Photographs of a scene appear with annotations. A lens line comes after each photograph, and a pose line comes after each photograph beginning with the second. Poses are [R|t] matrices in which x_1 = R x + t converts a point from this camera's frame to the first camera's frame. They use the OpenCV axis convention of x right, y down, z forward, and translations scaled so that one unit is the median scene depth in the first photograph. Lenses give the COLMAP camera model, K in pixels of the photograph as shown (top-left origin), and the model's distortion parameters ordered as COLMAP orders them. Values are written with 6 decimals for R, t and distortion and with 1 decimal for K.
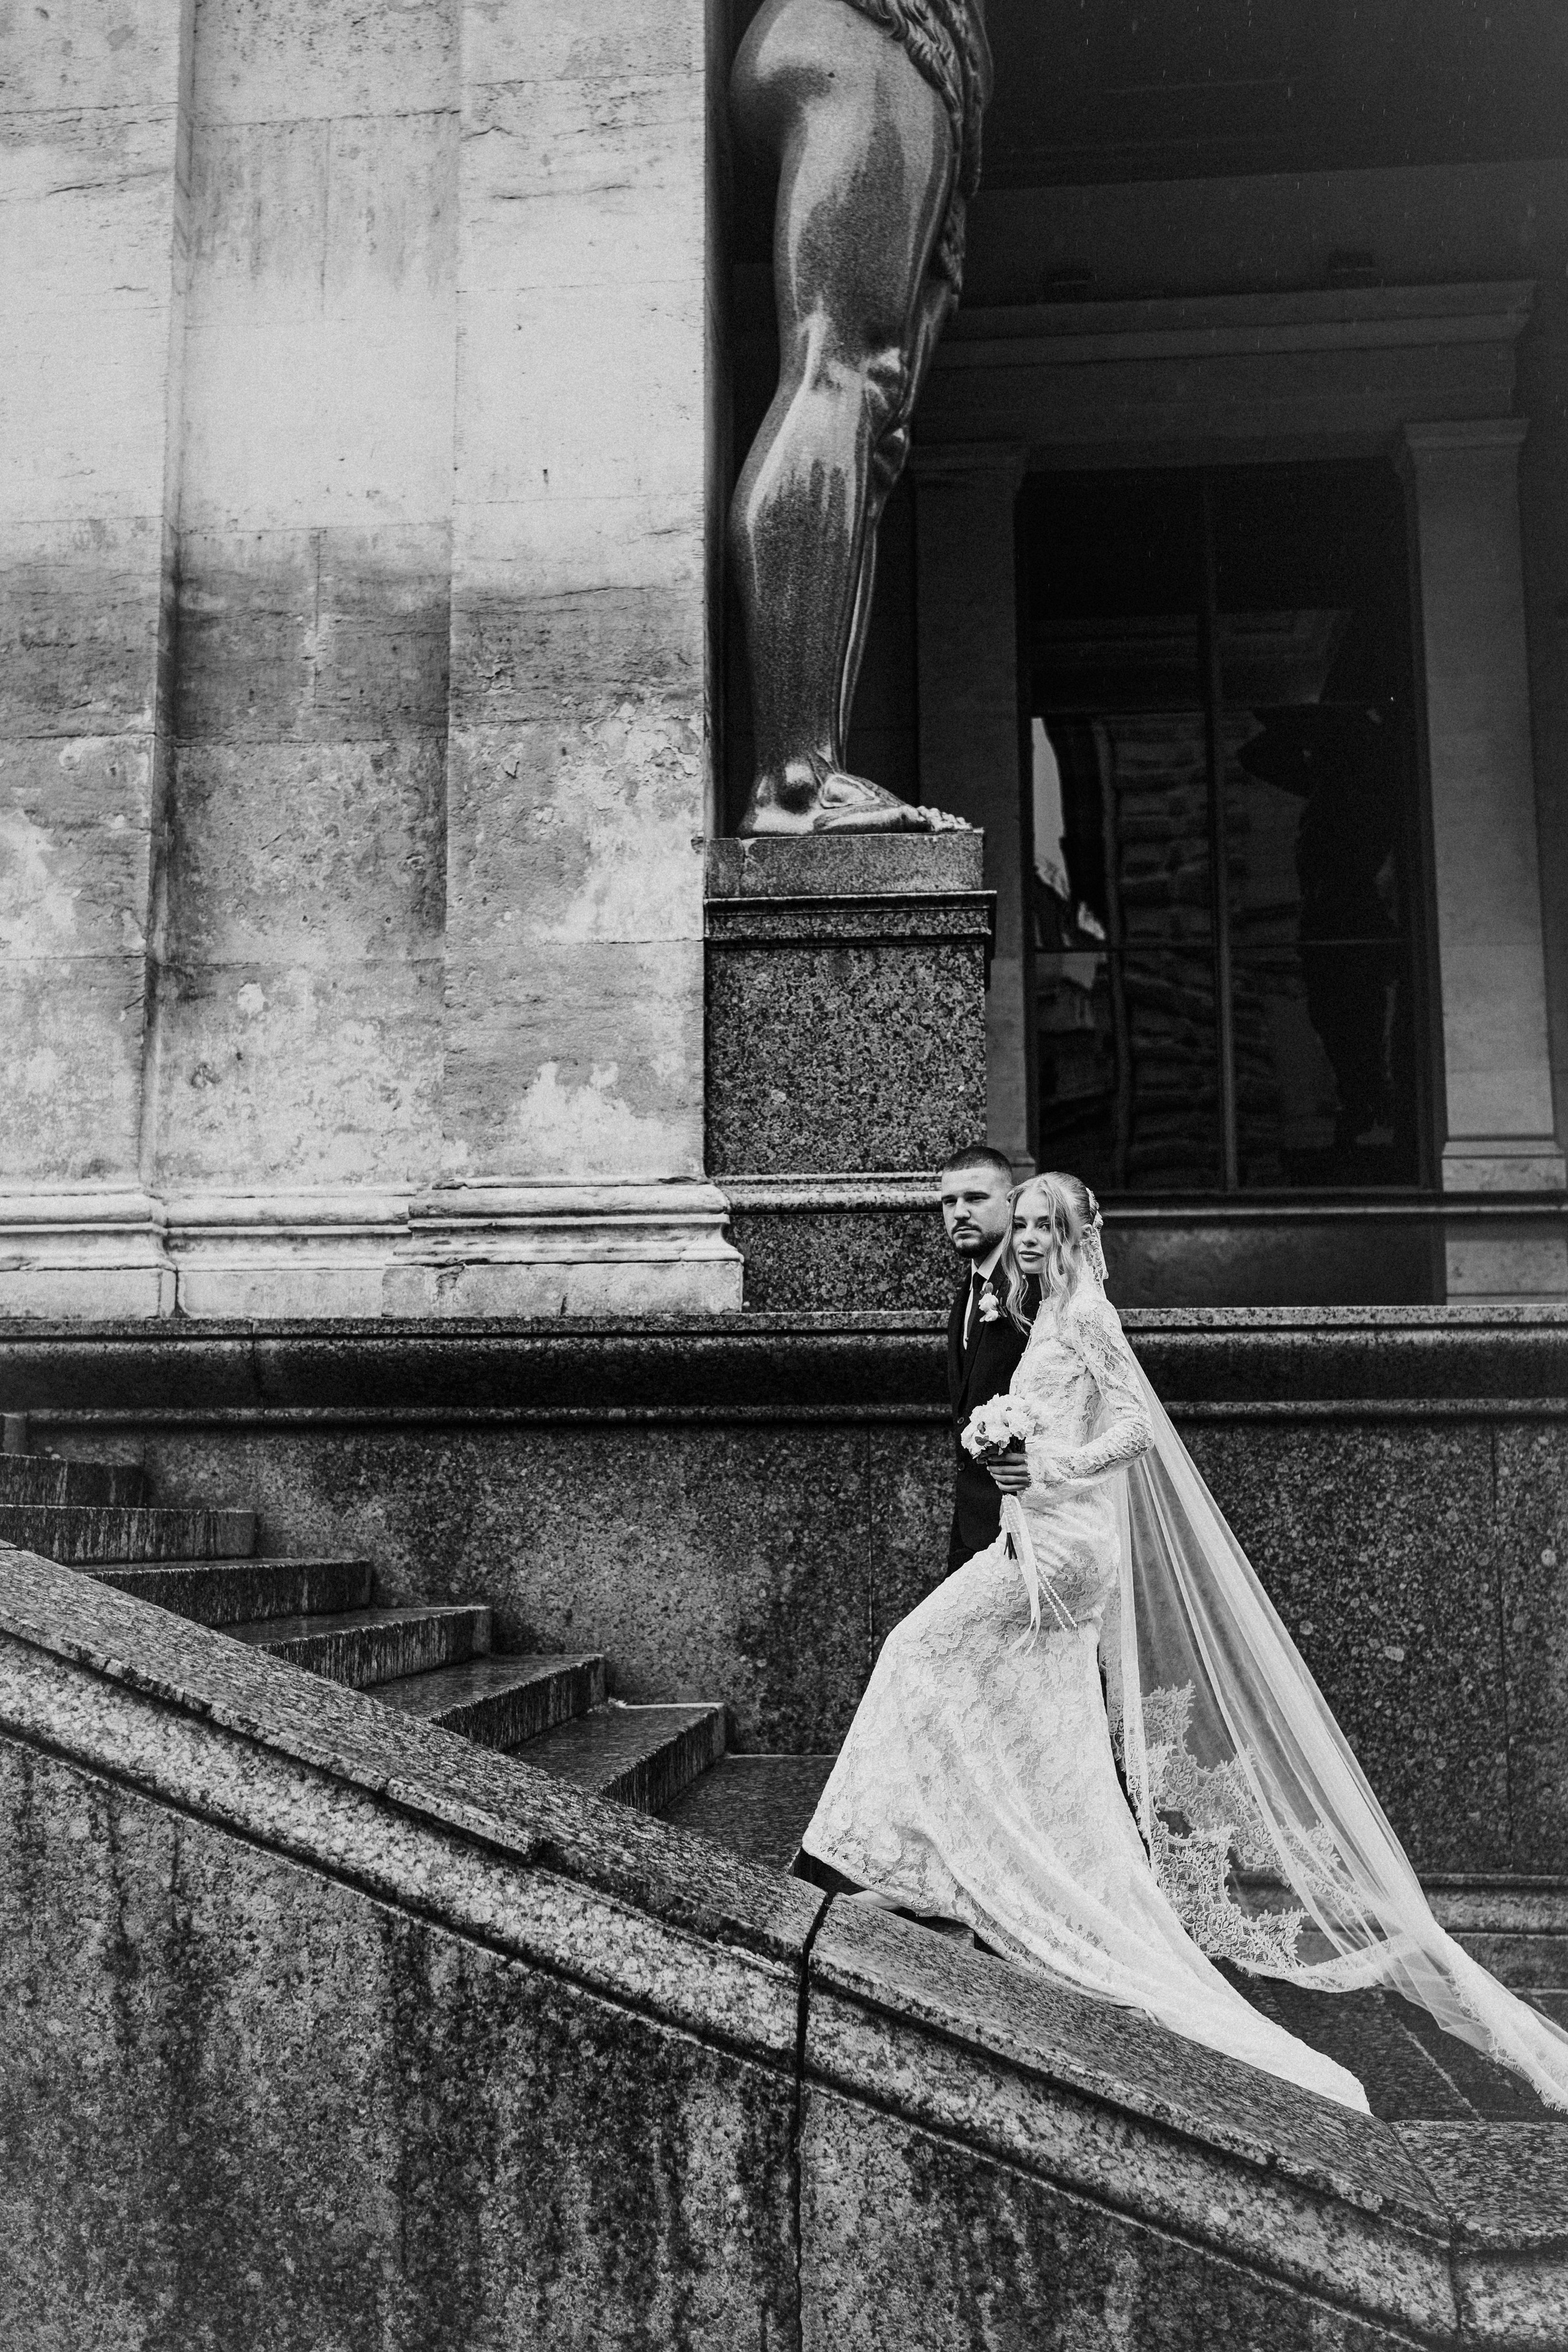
lens RADIAL K [[2238.8, 0, 789.1], [0, 2238.8, 1176.5], [0, 0, 1]] dist [0.002225, 0.000000]
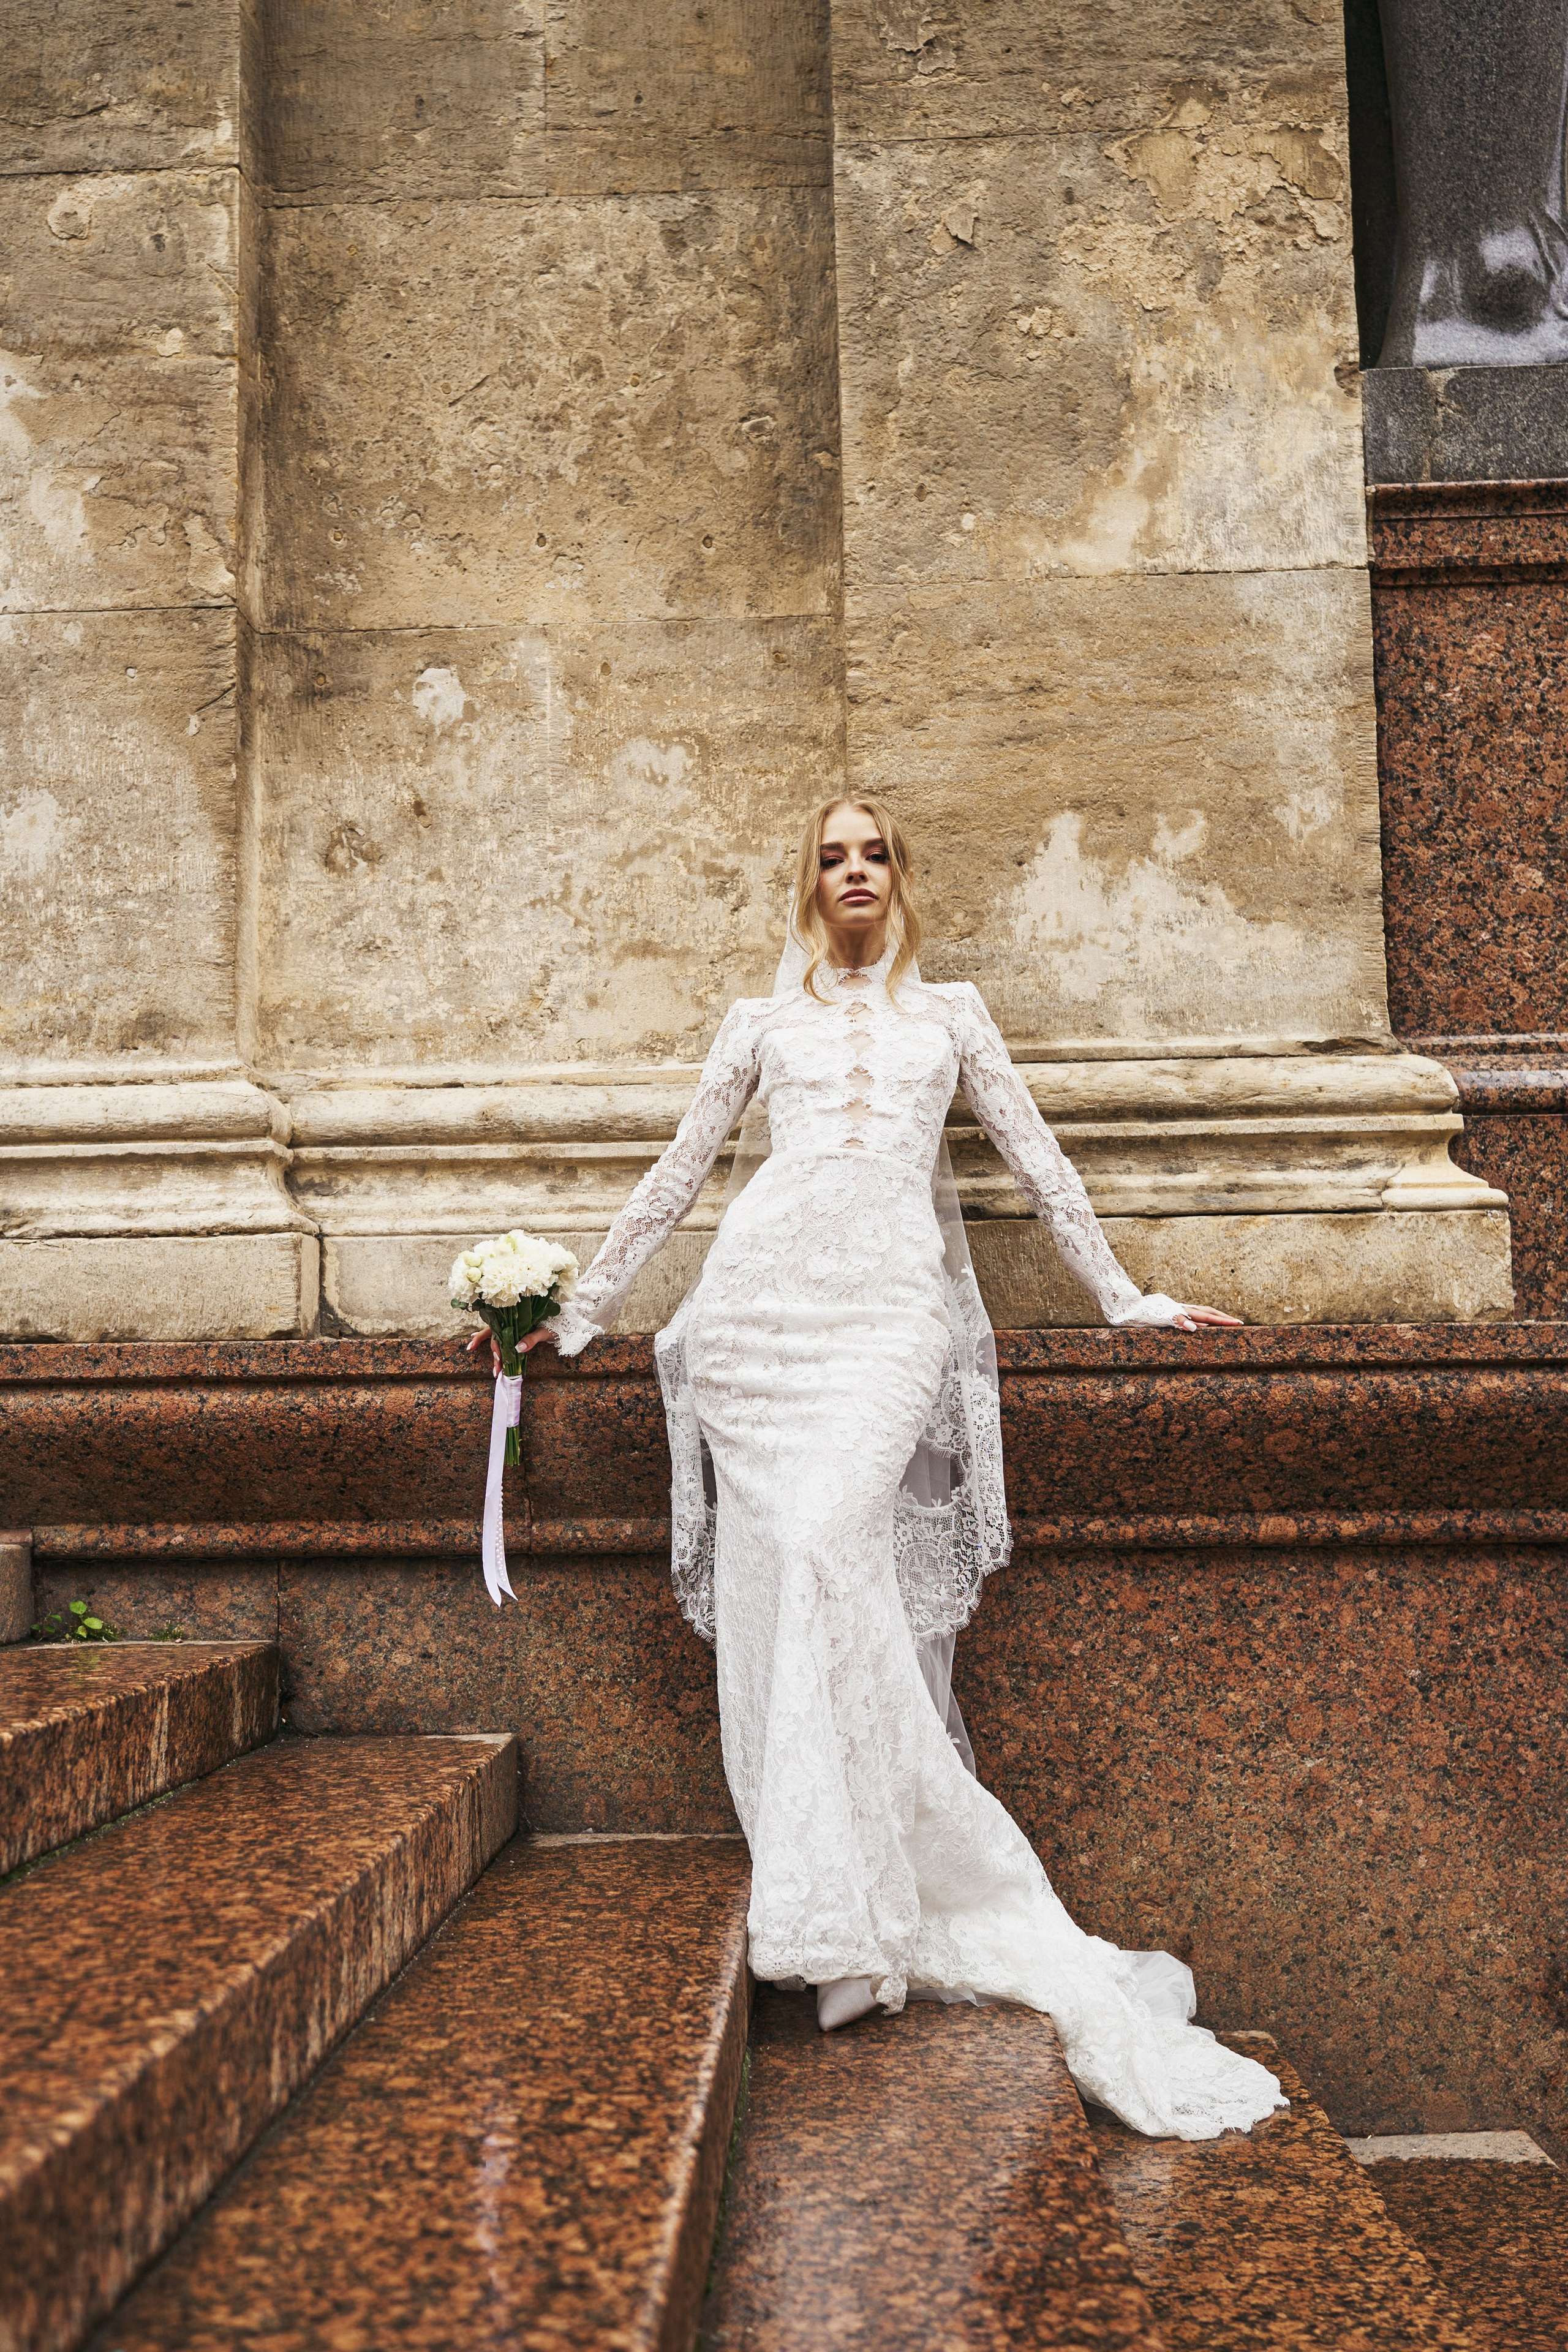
lens RADIAL K [[2374.5, 0, 738.4], [0, 2374.5, 1150.8], [0, 0, 1]] dist [0.007706, 0.000000]
pose [[0.999159, -0.007535, 0.040313, -0.200330], [0.006128, 0.999371, 0.034923, 0.005652], [-0.040551, -0.034647, 0.998577, 0.466776]]
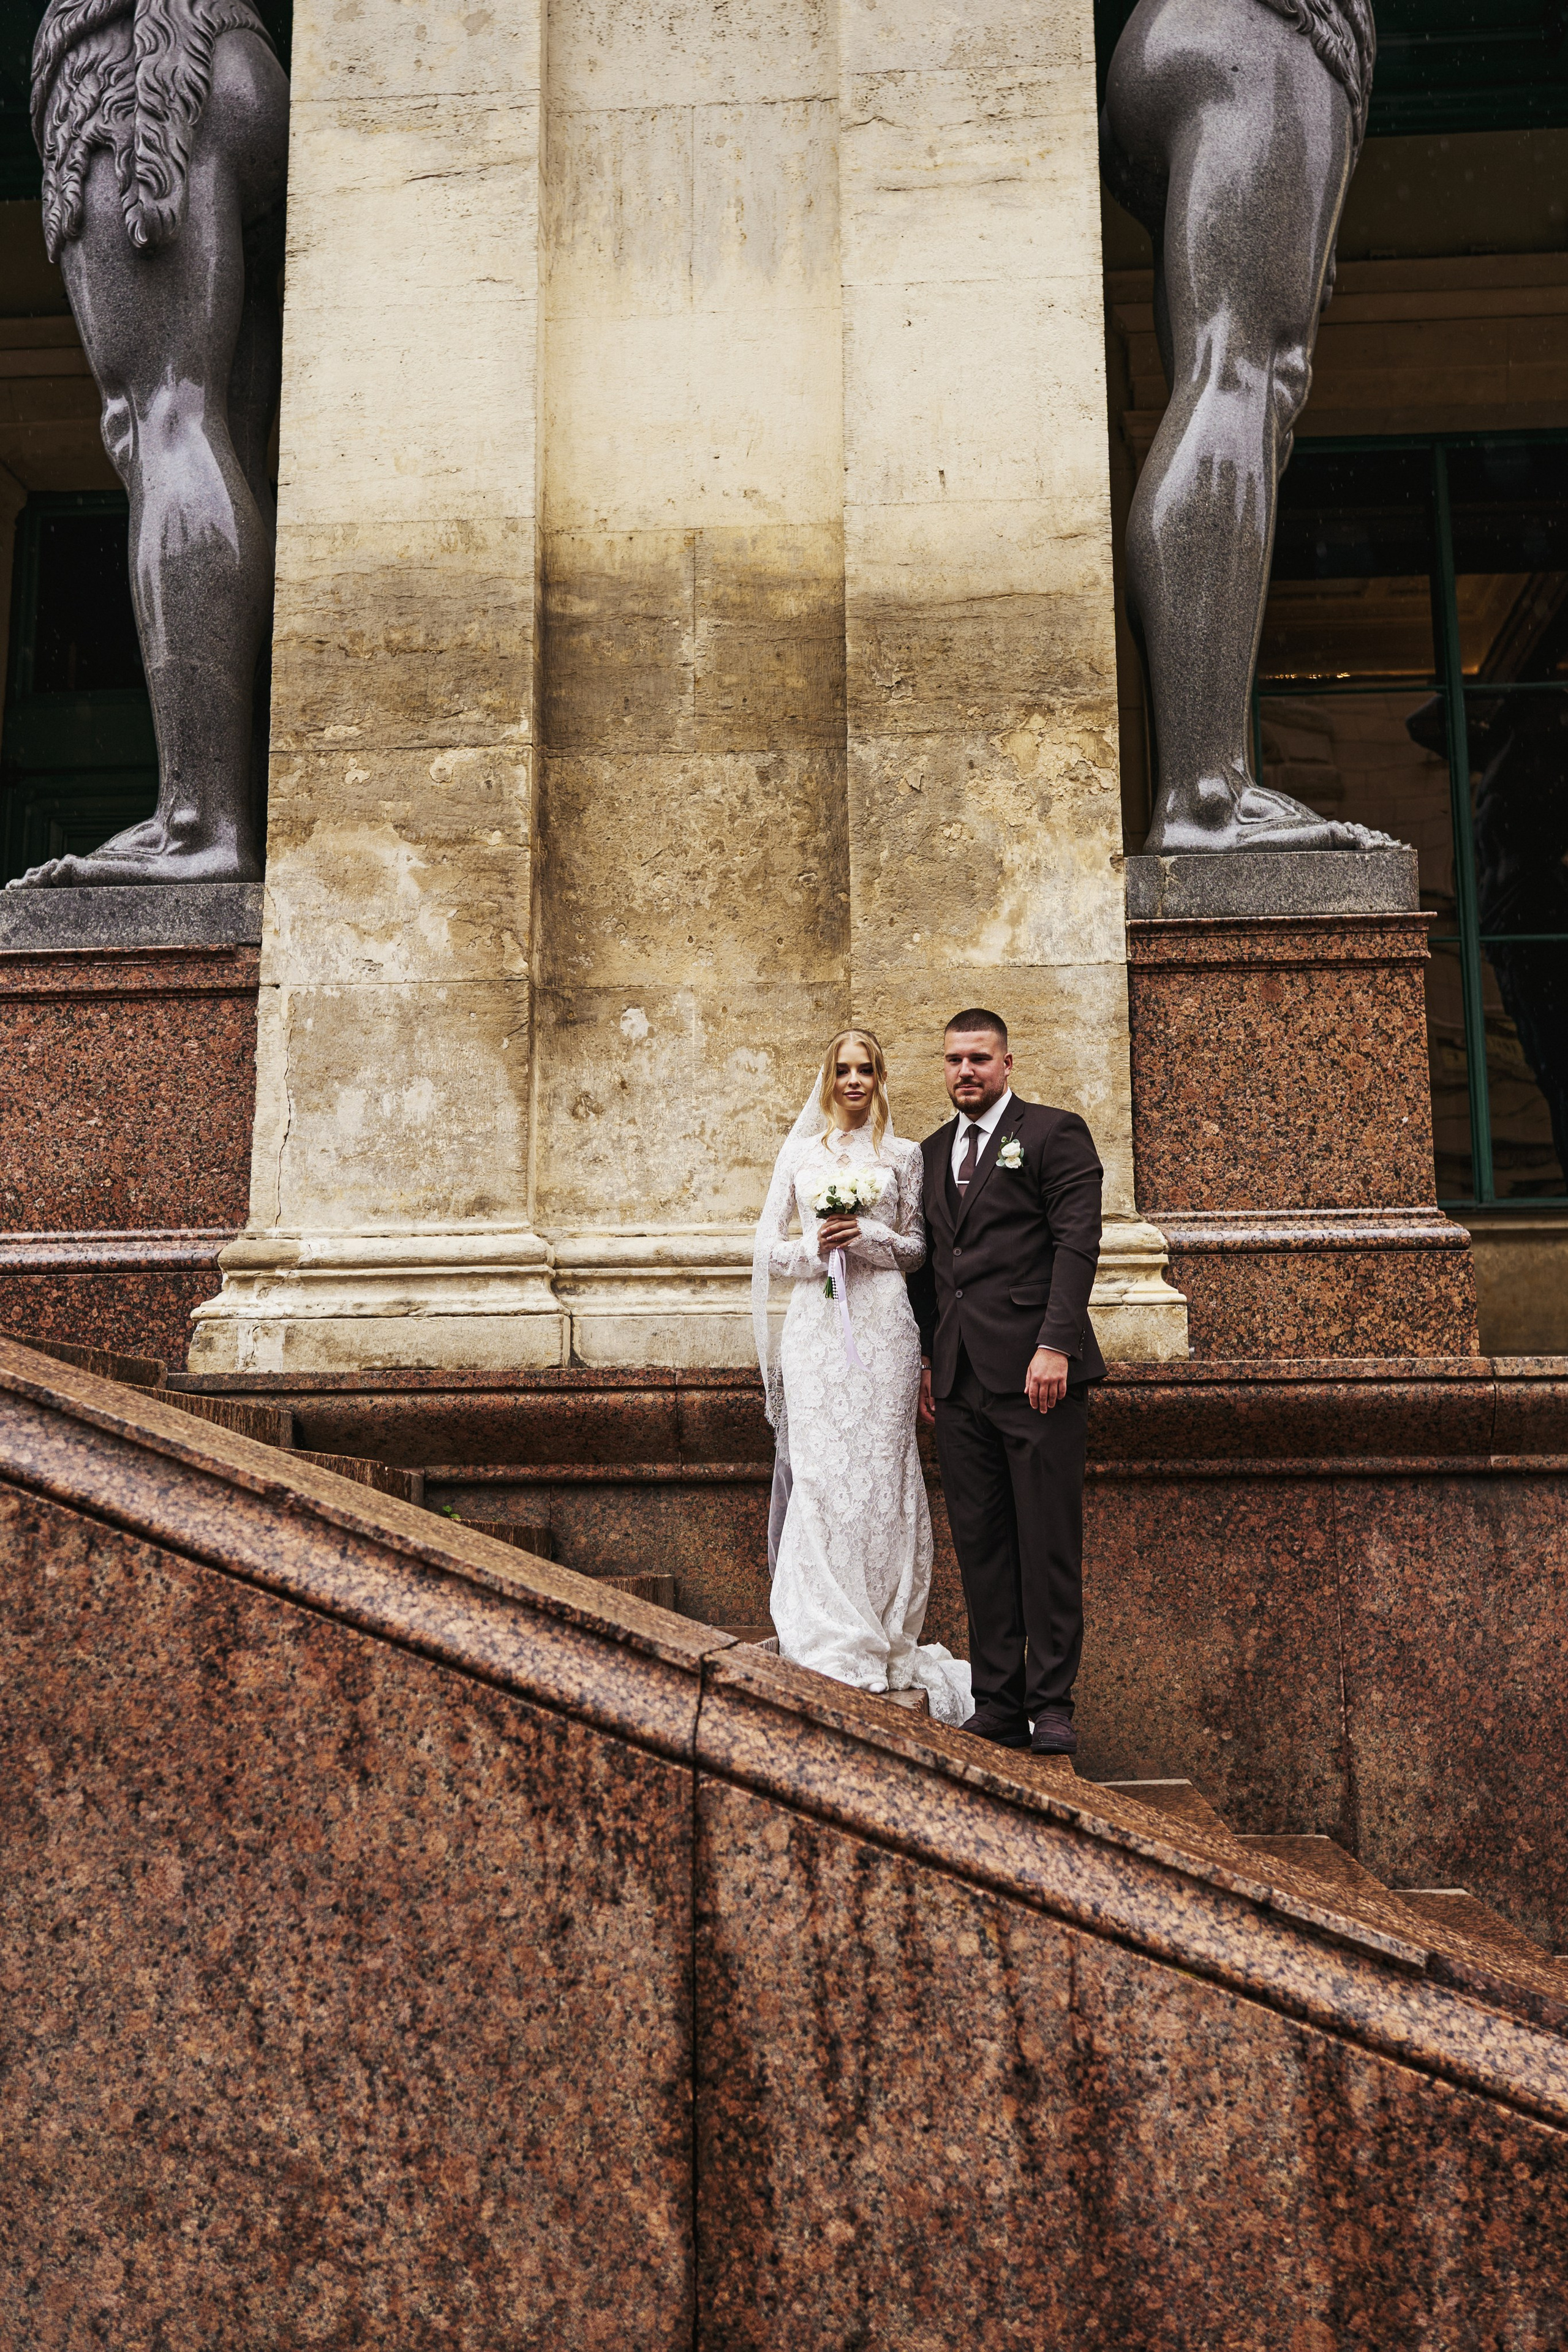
lens RADIAL K [[2462.7, 0, 827.6], [0, 2462.7, 1038.7], [0, 0, 1]] dist [0.001228, 0.000000]
pose [[0.999767, -0.001913, 0.021521, -0.186485], [0.002966, 0.998793, -0.049023, -0.022672], [-0.021401, 0.049075, 0.998566, -0.038749]]
